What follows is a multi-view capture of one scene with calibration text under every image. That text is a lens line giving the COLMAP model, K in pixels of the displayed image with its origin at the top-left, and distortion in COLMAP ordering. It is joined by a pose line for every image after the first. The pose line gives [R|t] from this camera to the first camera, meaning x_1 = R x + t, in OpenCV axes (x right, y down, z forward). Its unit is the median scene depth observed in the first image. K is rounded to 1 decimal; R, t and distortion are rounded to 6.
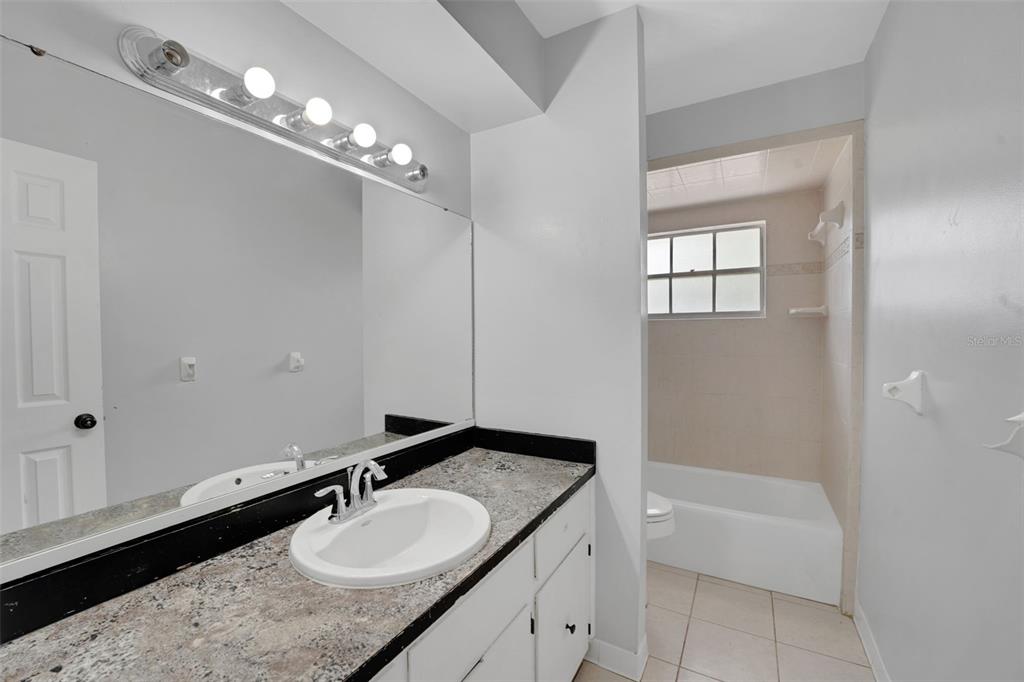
lens RADIAL K [[421.5, 0, 512.0], [0, 421.5, 341.0], [0, 0, 1]] dist [-0.016063, 0.000029]
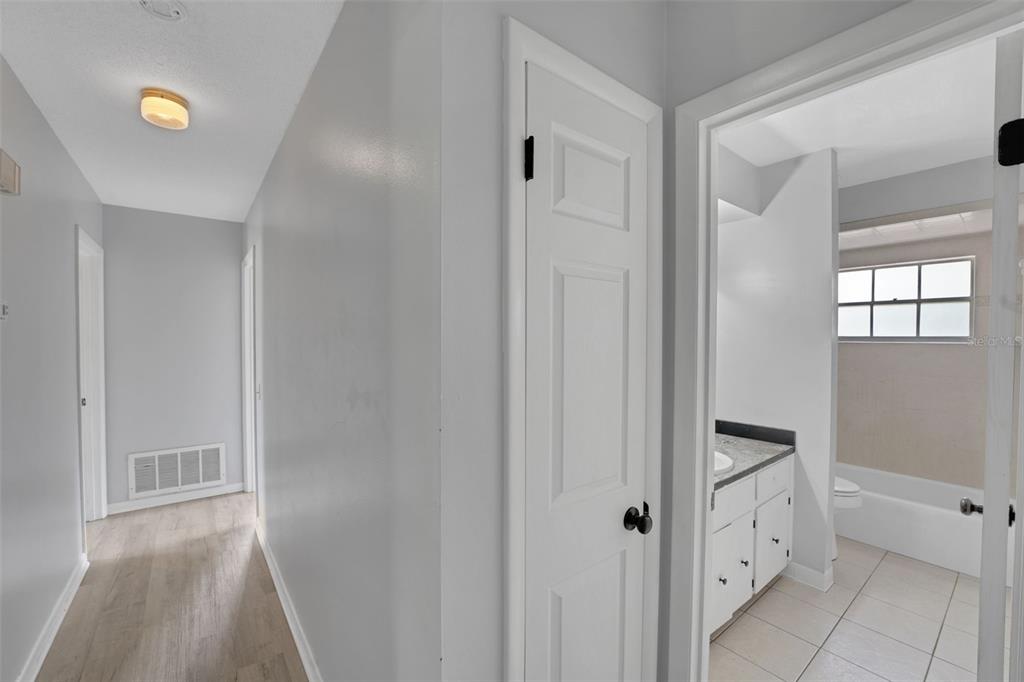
lens RADIAL K [[421.5, 0, 512.0], [0, 421.5, 341.0], [0, 0, 1]] dist [-0.016063, 0.000029]
pose [[0.923887, 0.014226, -0.382401, -0.103593], [-0.013904, 0.999897, 0.003607, -0.048778], [0.382413, 0.001985, 0.923989, -0.470993]]
